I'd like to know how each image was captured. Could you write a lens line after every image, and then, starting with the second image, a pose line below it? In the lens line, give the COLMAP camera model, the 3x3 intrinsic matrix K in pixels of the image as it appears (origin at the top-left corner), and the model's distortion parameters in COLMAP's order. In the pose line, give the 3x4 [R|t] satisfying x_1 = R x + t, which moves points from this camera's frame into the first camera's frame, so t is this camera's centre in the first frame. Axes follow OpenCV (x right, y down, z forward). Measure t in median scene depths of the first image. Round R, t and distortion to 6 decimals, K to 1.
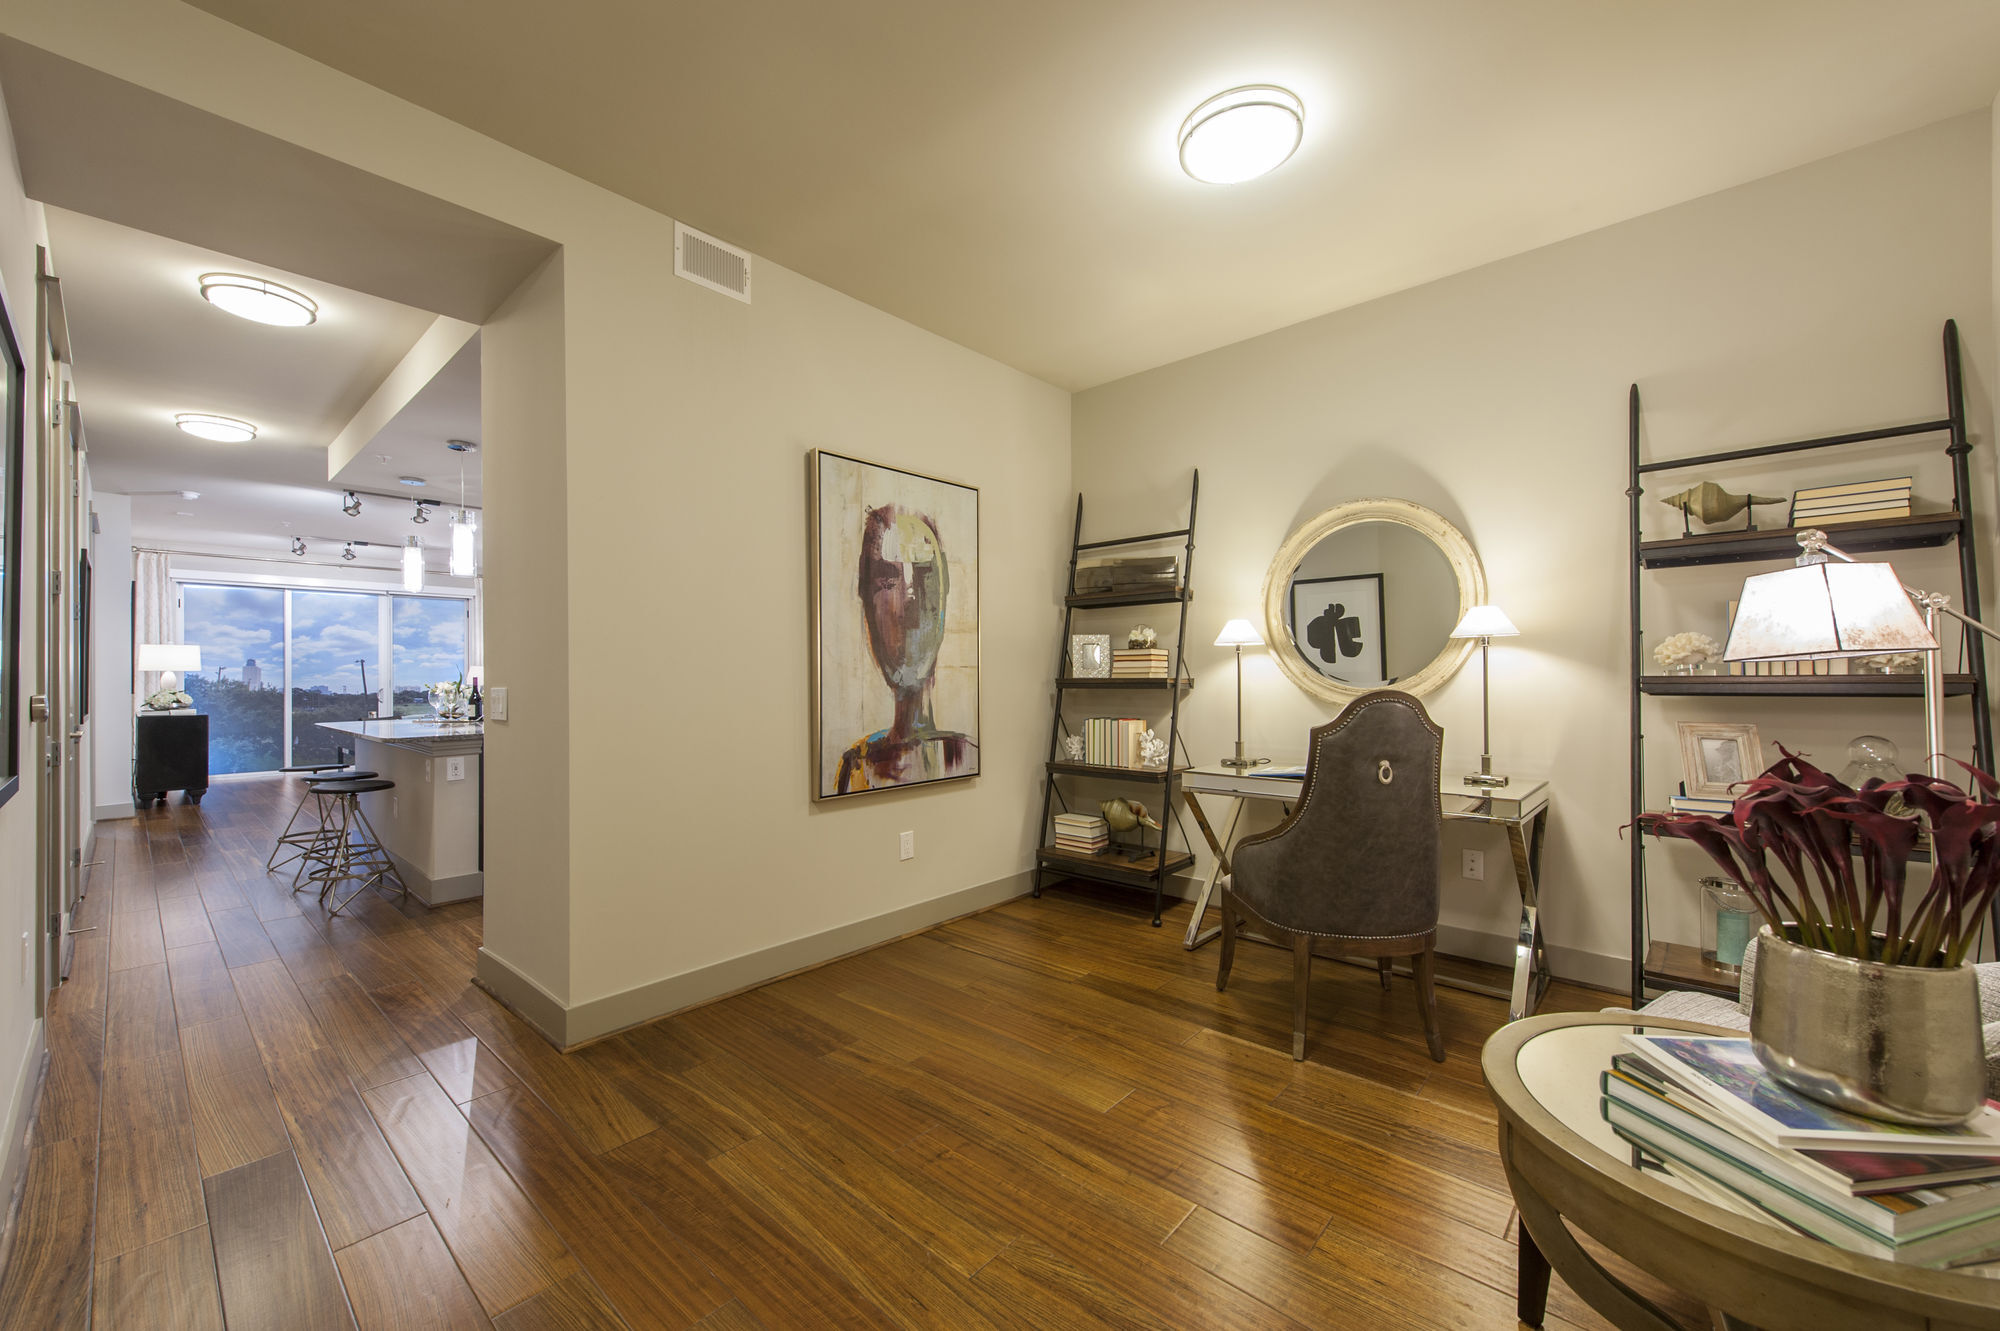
lens RADIAL K [[794.2, 0, 1004.3], [0, 794.2, 669.9], [0, 0, 1]] dist [-0.015741, -0.001545]
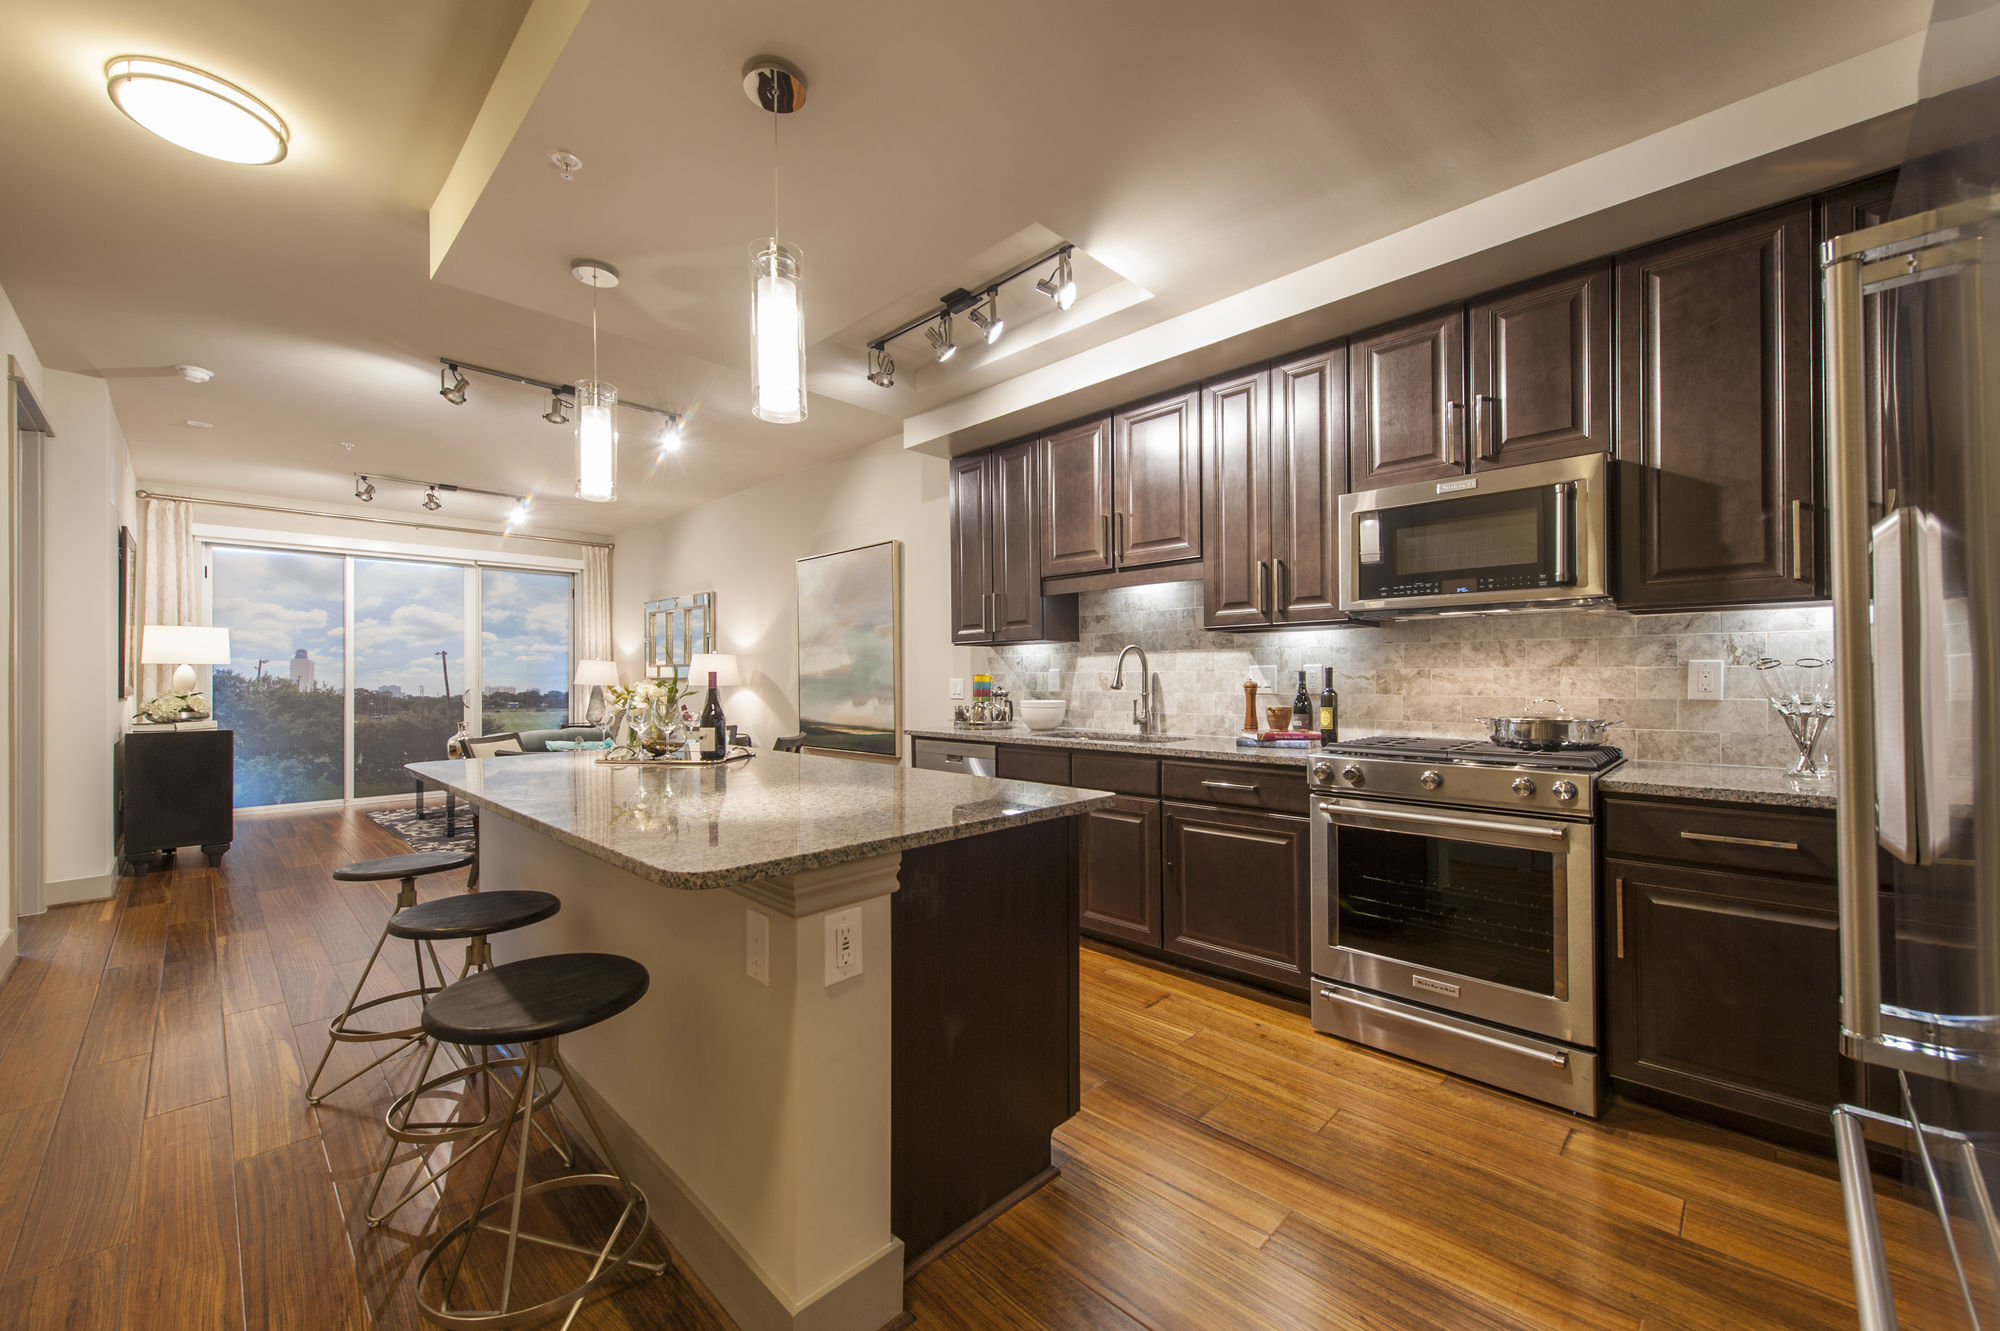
lens RADIAL K [[794.2, 0, 995.6], [0, 794.2, 670.3], [0, 0, 1]] dist [-0.015741, -0.001545]
pose [[0.998652, 0.002337, -0.051854, -0.275544], [-0.002330, 0.999997, 0.000207, 0.004408], [0.051854, -0.000086, 0.998655, 0.300408]]
